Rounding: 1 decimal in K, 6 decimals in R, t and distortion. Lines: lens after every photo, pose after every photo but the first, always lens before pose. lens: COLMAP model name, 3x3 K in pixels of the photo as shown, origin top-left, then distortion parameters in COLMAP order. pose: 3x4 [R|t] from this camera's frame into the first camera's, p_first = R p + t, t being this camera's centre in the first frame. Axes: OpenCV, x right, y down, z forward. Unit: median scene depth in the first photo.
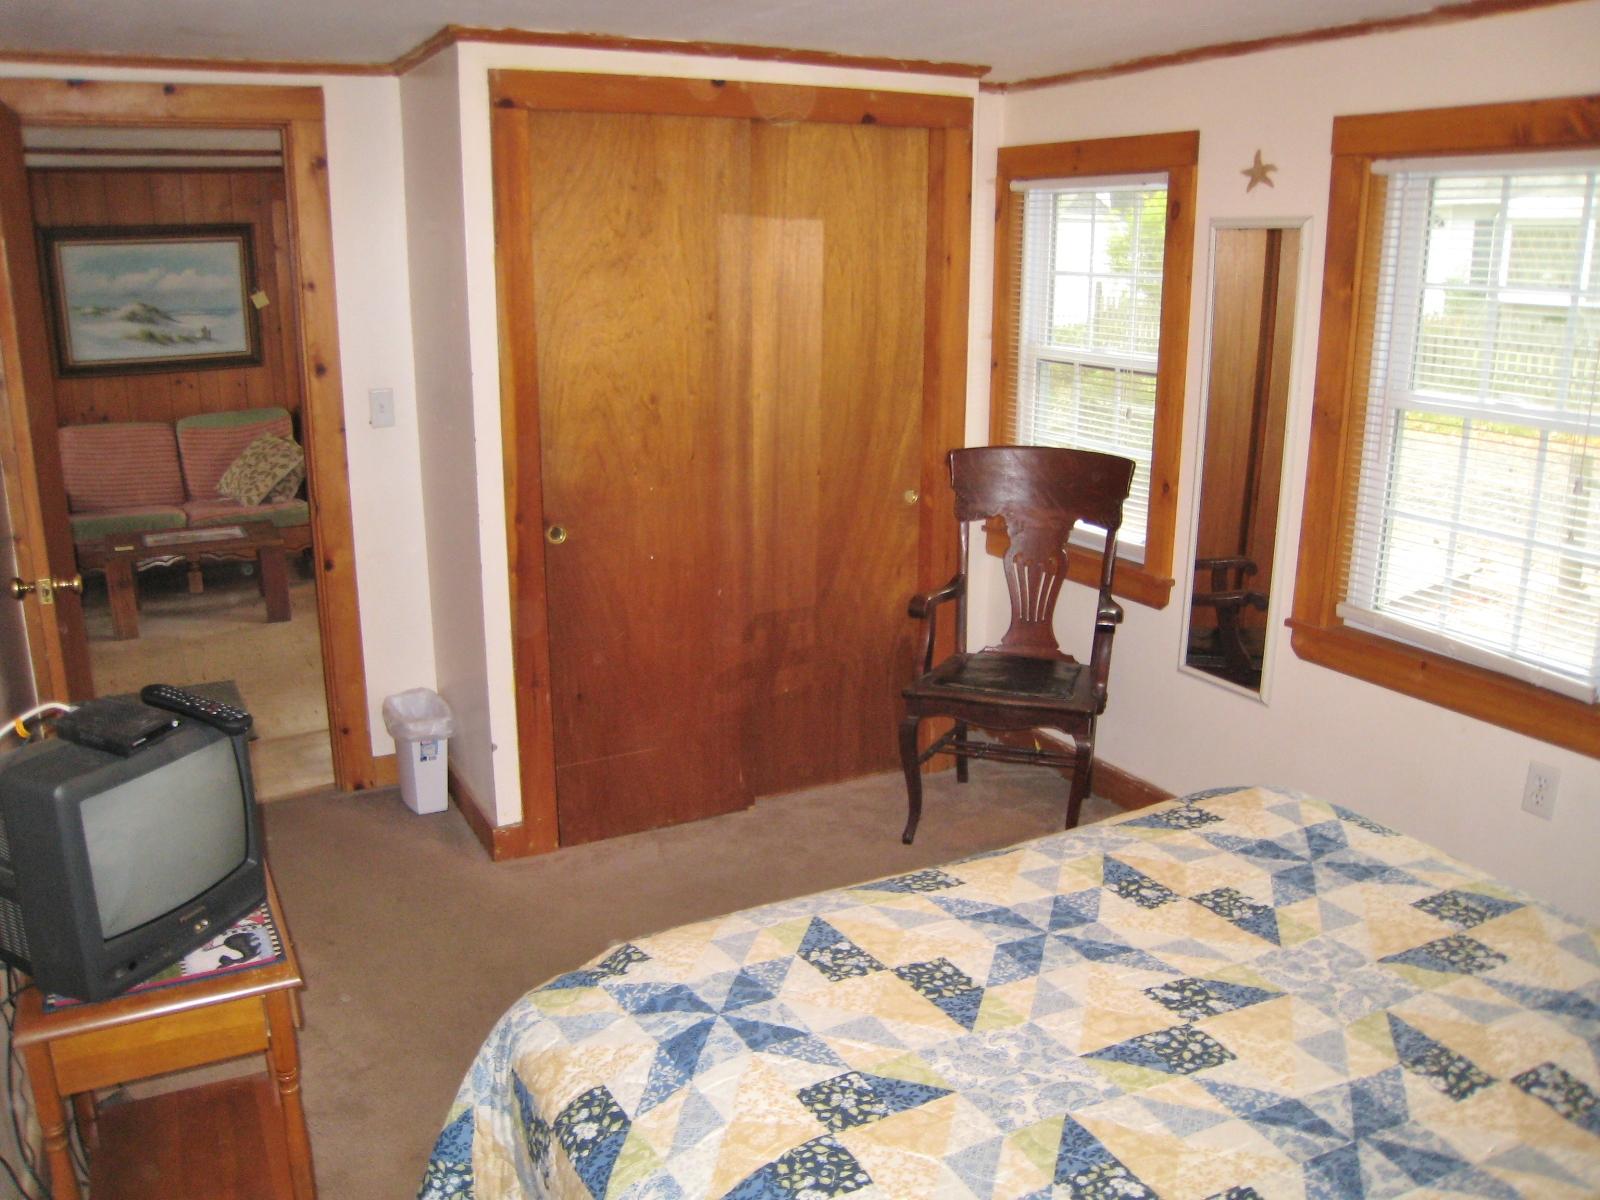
lens RADIAL K [[1290.8, 0, 800.6], [0, 1290.8, 614.5], [0, 0, 1]] dist [-0.102077, -0.002959]
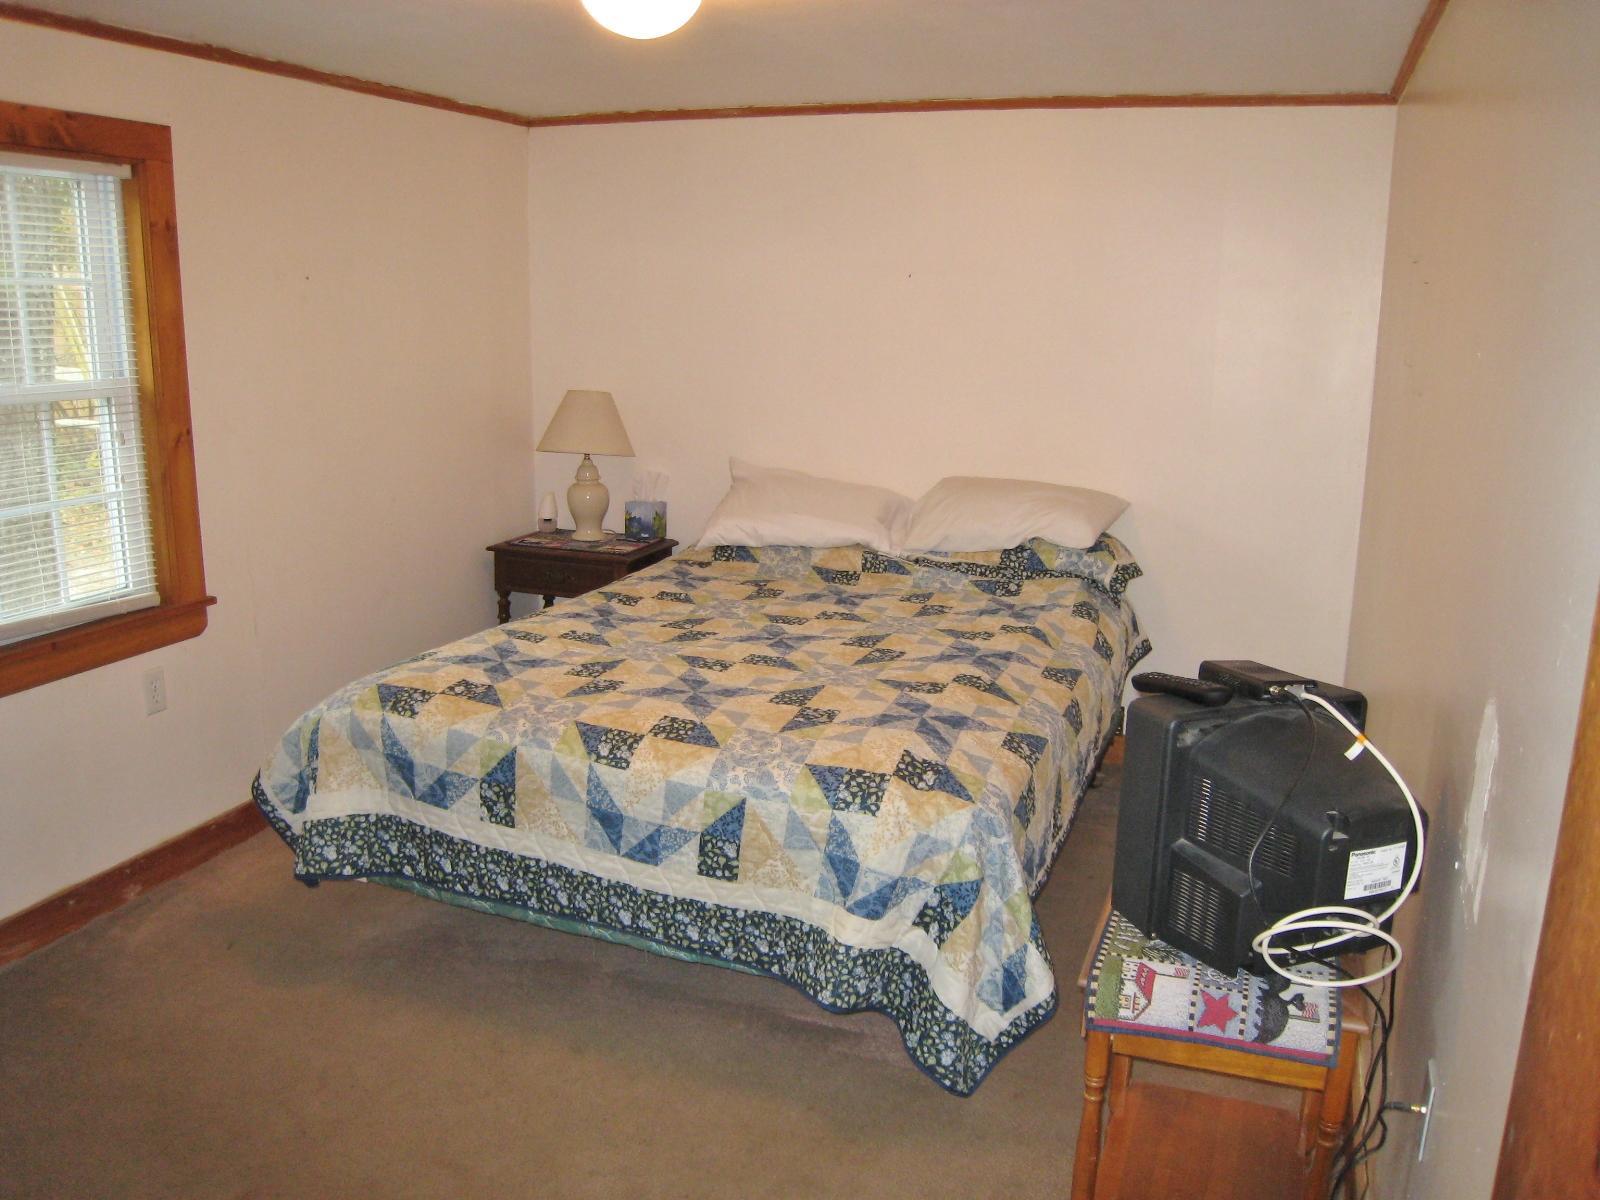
lens RADIAL K [[1308.0, 0, 800.0], [0, 1308.0, 600.0], [0, 0, 1]] dist [-0.172731, 0.119040]
pose [[-0.622409, -0.205198, 0.755315, -1.022090], [0.199987, 0.891295, 0.406937, -0.450479], [-0.756712, 0.404334, -0.513713, 1.635334]]
